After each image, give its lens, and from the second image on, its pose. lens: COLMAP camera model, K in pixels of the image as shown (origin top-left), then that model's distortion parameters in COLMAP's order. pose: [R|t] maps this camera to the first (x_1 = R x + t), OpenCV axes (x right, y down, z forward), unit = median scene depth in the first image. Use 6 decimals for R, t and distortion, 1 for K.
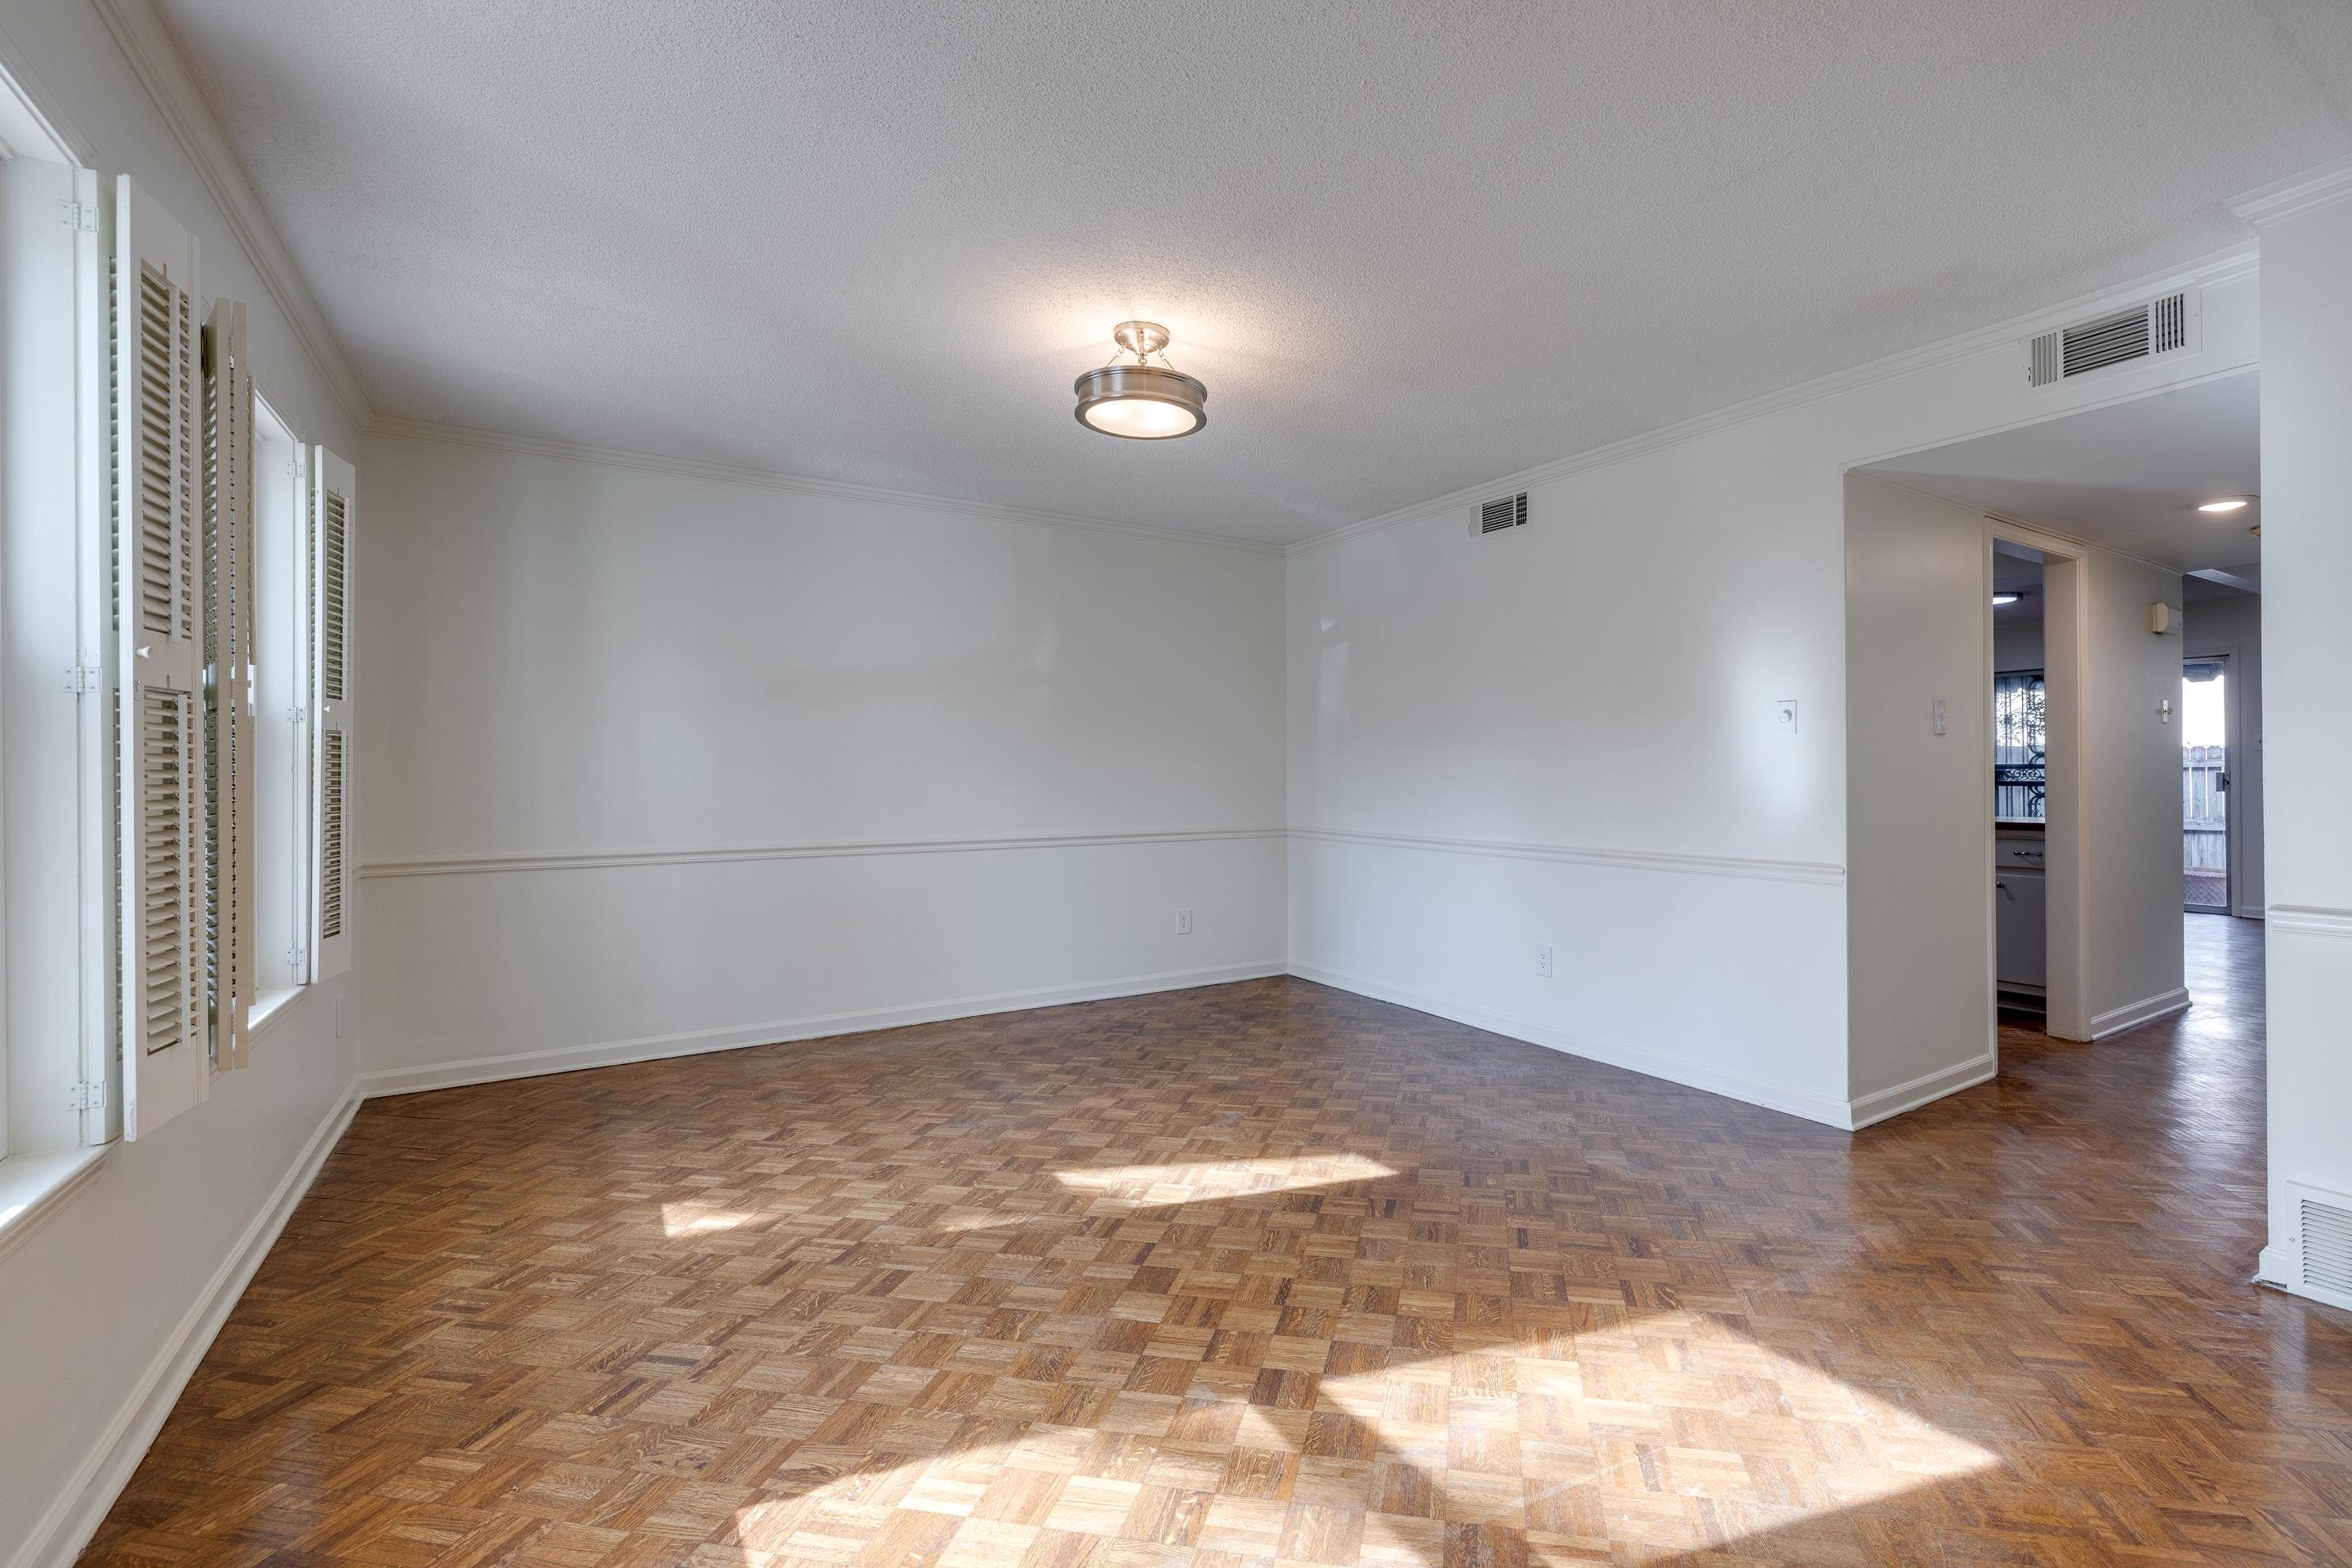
lens RADIAL K [[1048.5, 0, 1262.2], [0, 1048.5, 777.5], [0, 0, 1]] dist [0.003930, 0.000294]
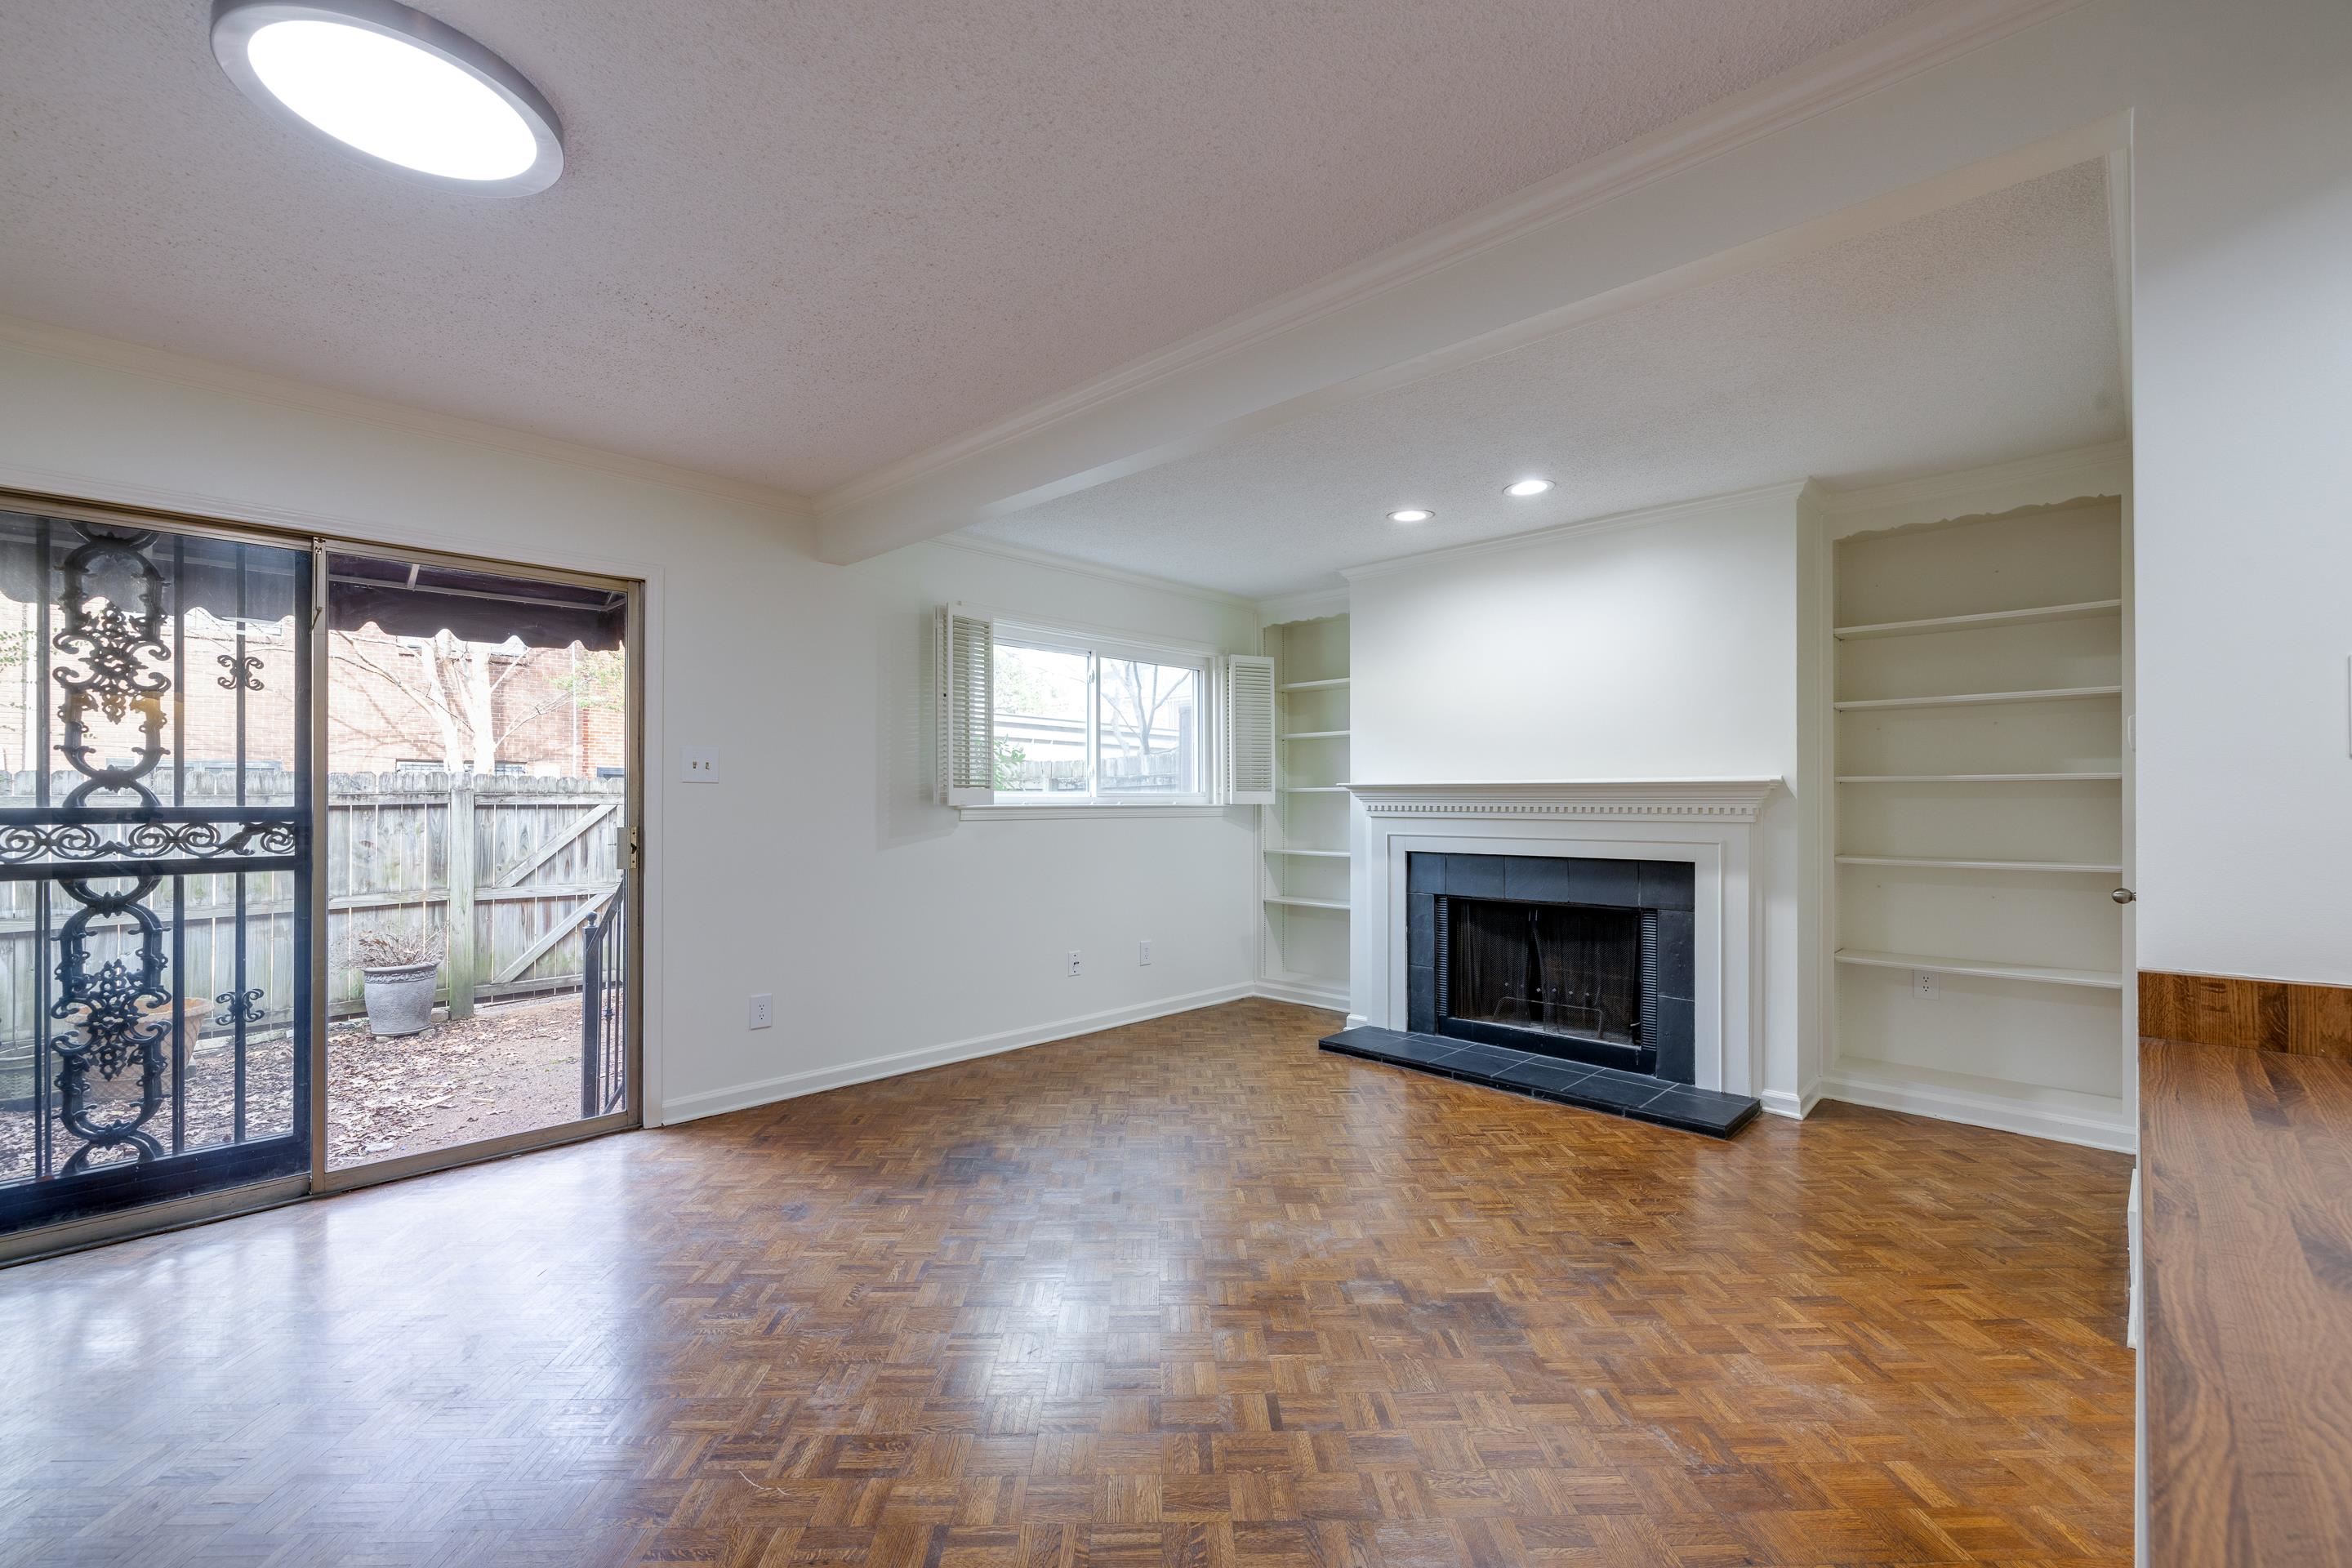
lens RADIAL K [[1003.8, 0, 1188.6], [0, 1003.8, 792.7], [0, 0, 1]] dist [0.006721, -0.003334]
pose [[-0.217940, 0.018664, 0.975784, 0.361886], [0.012311, 0.999790, -0.016374, -0.008327], [-0.975885, 0.008445, -0.218124, 0.737813]]
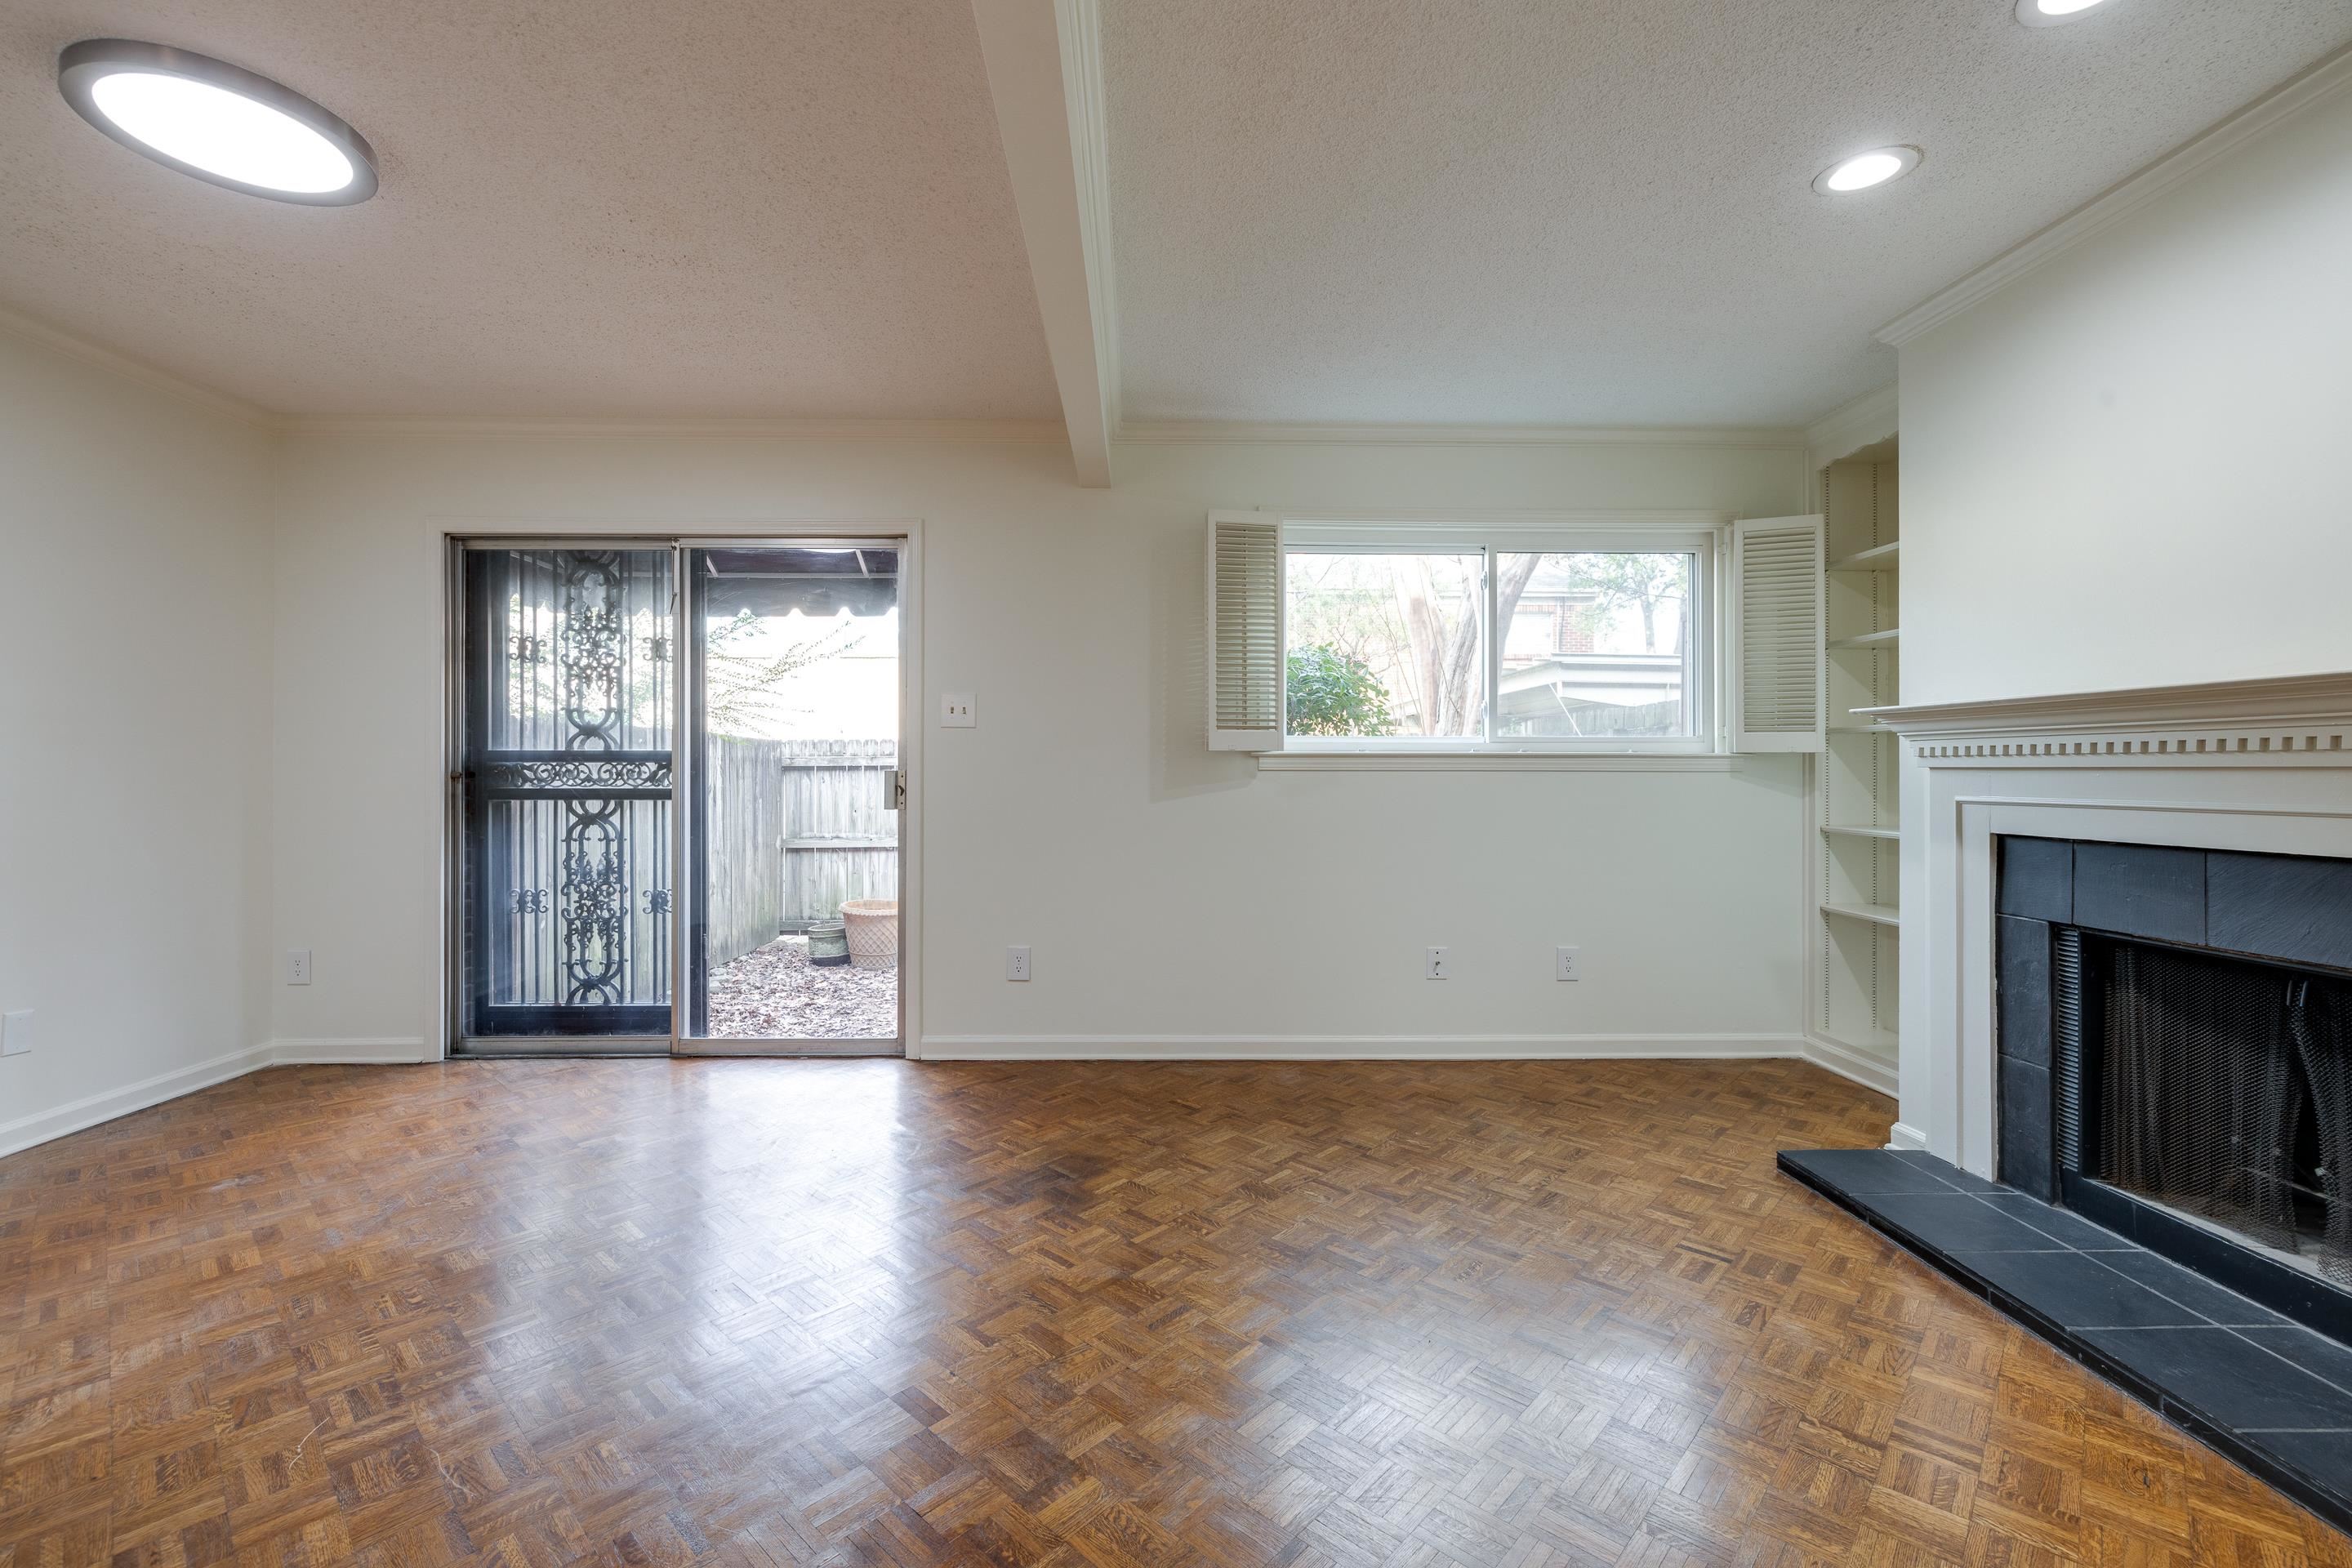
lens RADIAL K [[1003.8, 0, 1167.2], [0, 1003.8, 771.9], [0, 0, 1]] dist [0.006721, -0.003334]
pose [[0.535288, 0.012316, 0.844580, 0.502721], [0.000078, 0.999893, -0.014630, 0.002551], [-0.844670, 0.007897, 0.535230, 0.550404]]
